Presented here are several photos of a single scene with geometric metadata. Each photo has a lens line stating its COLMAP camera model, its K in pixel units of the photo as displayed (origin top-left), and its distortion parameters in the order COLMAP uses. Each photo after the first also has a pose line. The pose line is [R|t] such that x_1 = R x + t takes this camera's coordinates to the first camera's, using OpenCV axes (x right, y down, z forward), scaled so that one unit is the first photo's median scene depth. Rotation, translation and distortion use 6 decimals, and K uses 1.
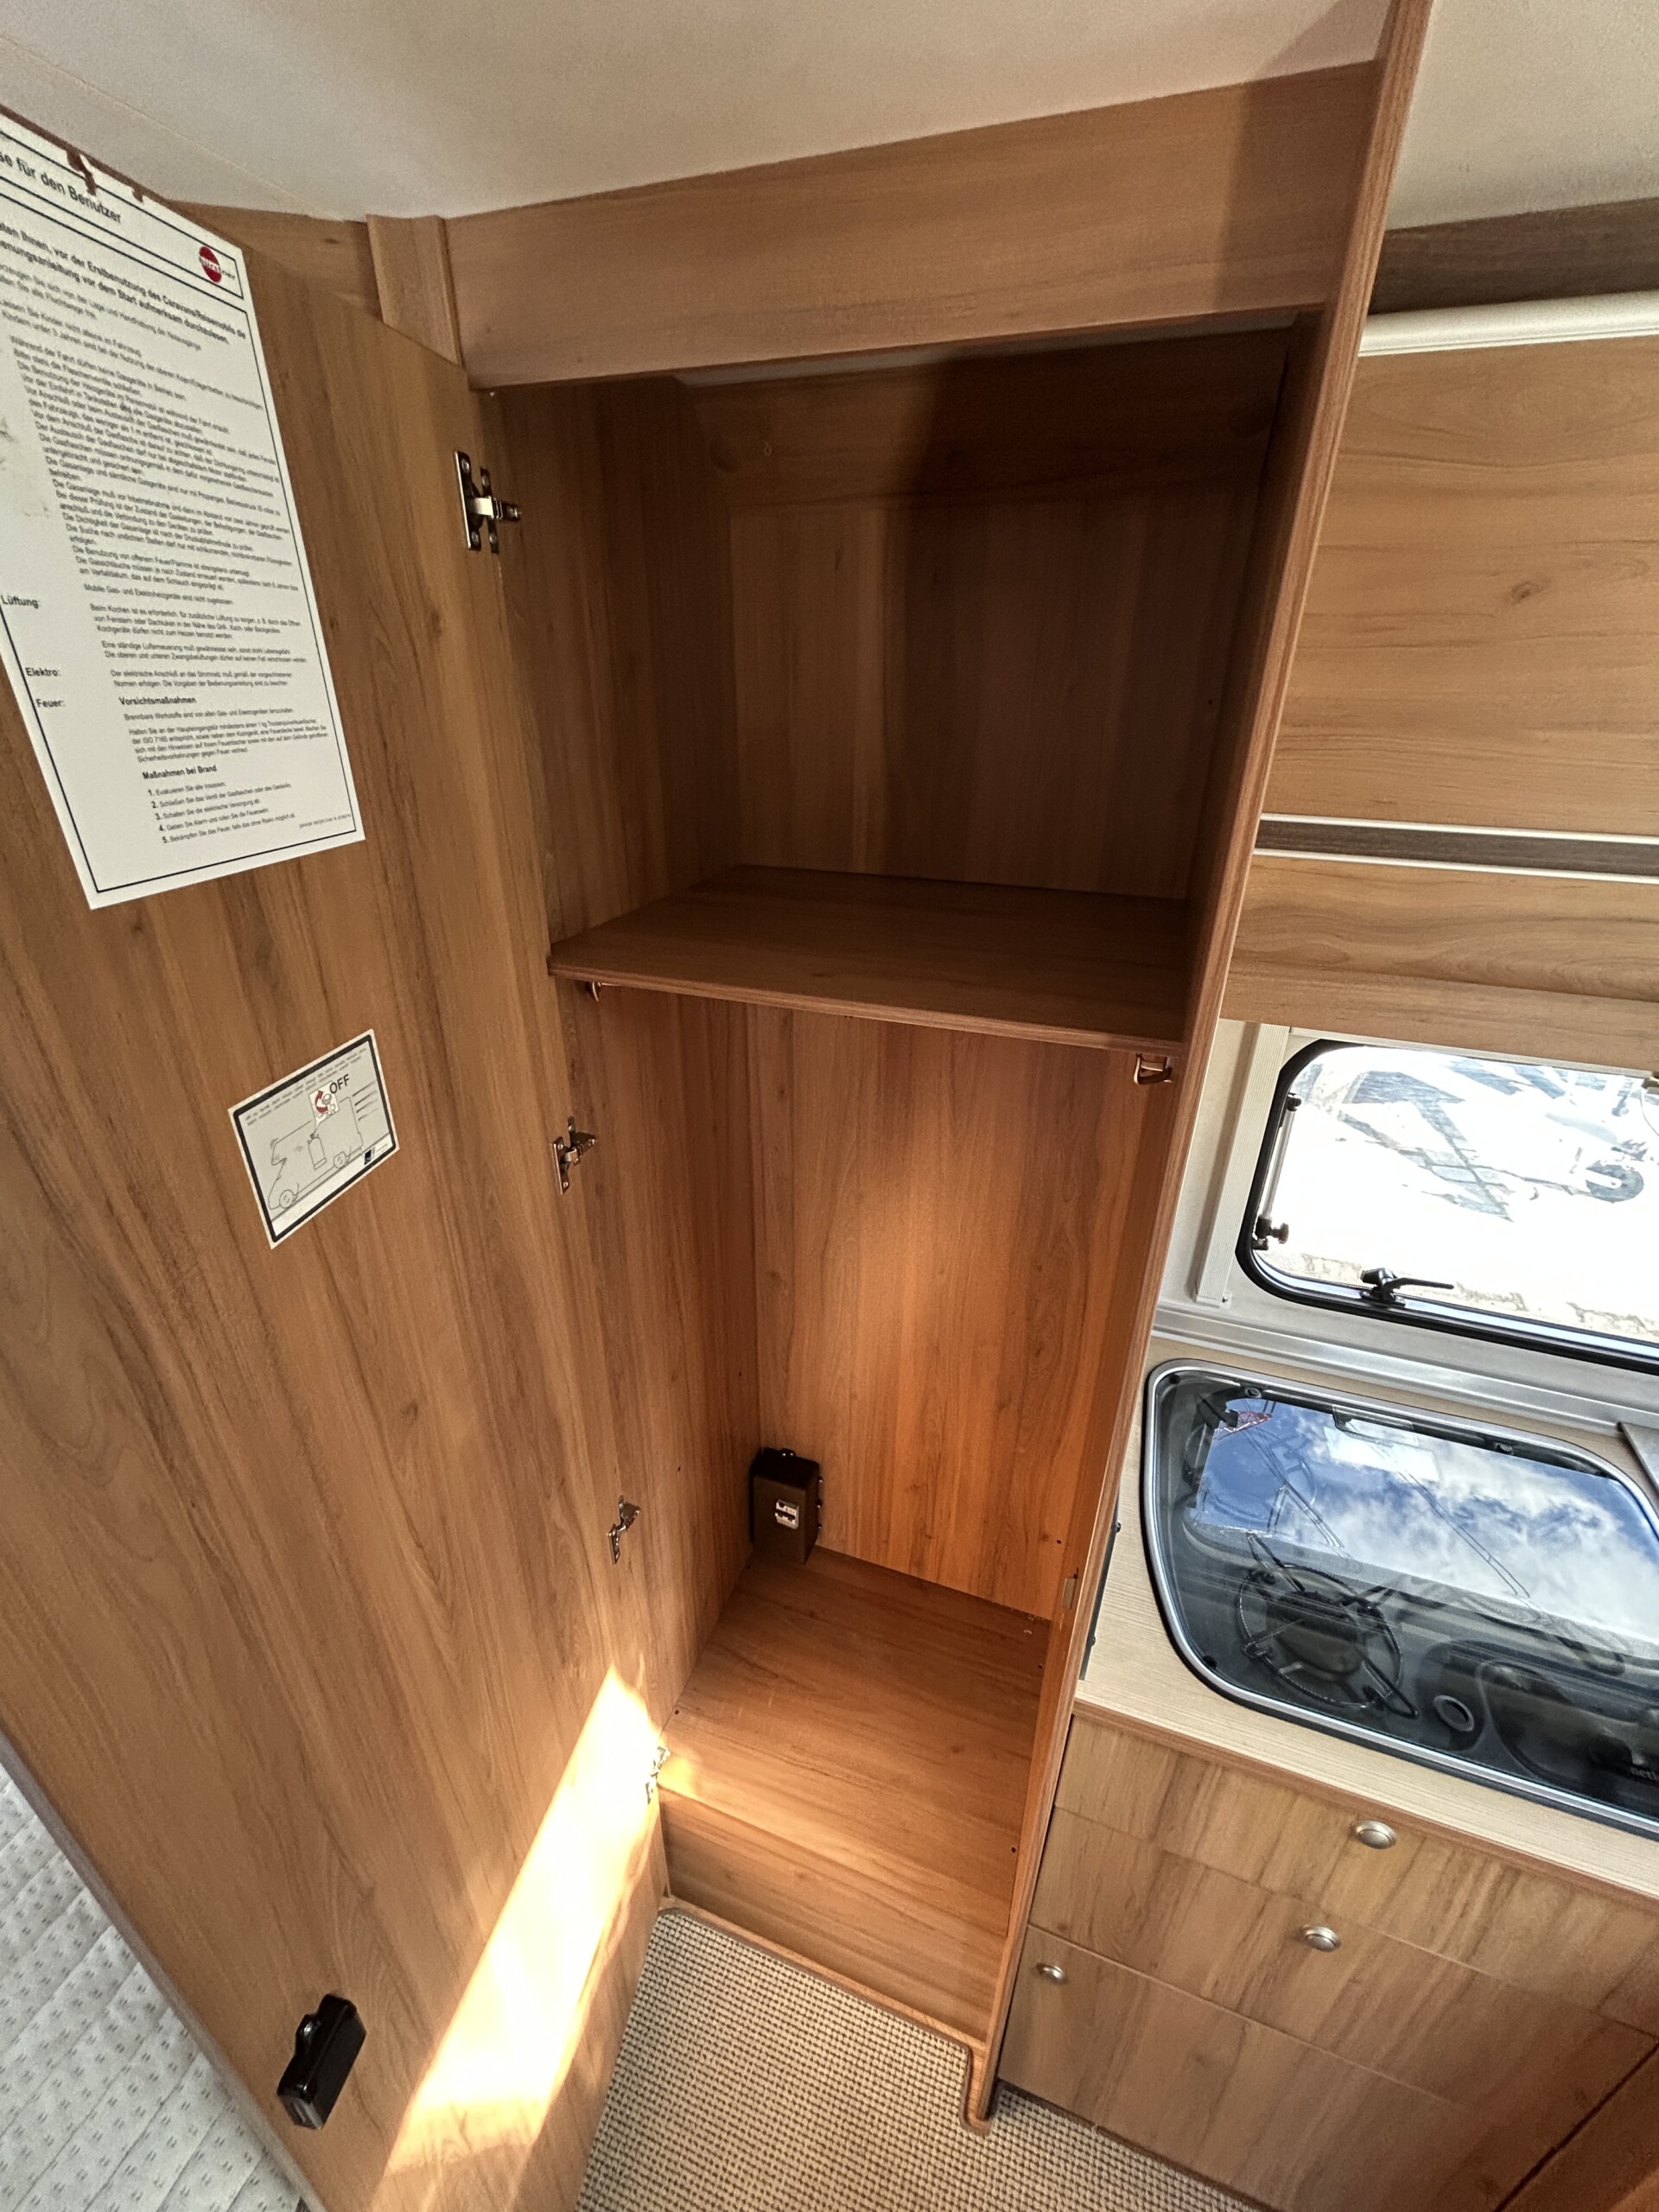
lens RADIAL K [[907.0, 0, 829.5], [0, 907.0, 1106.0], [0, 0, 1]] dist [0.001744, 0.000096]
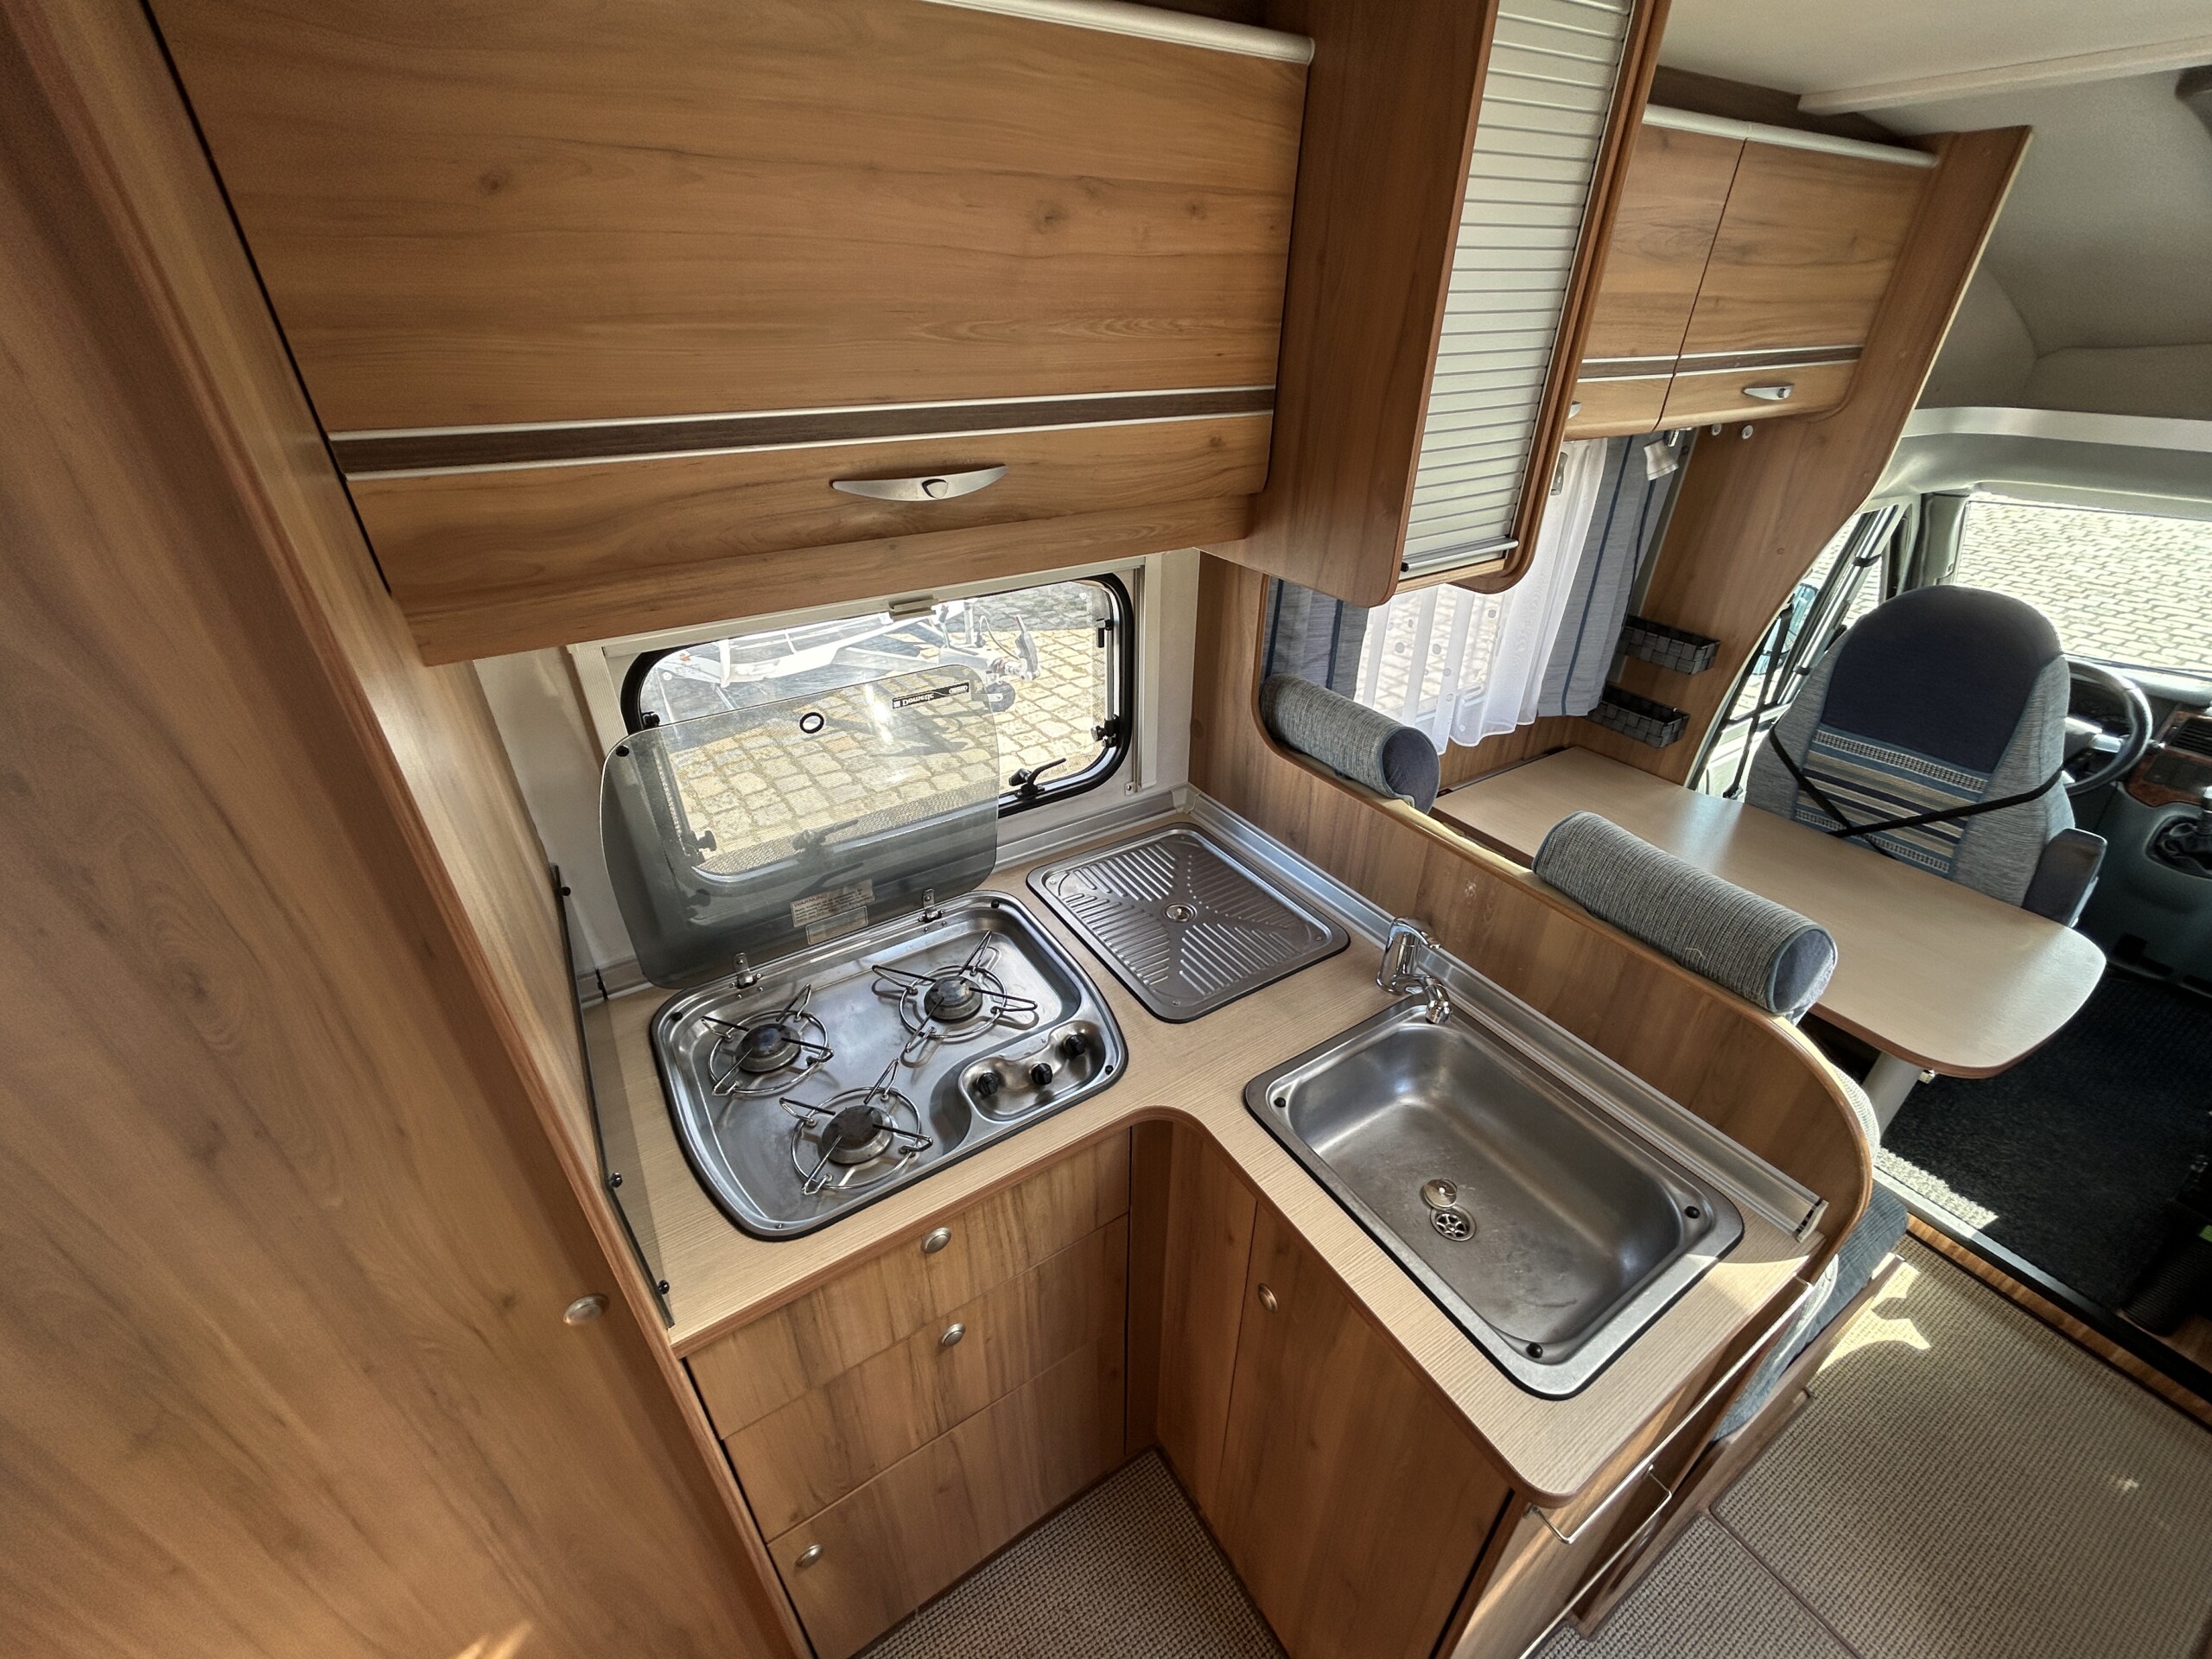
lens RADIAL K [[907.0, 0, 1106.0], [0, 907.0, 829.5], [0, 0, 1]] dist [0.001744, 0.000096]
pose [[0.608990, -0.414030, 0.676543, 0.118199], [0.349773, 0.905721, 0.239434, 0.060638], [-0.711892, 0.090823, 0.696391, -0.094532]]
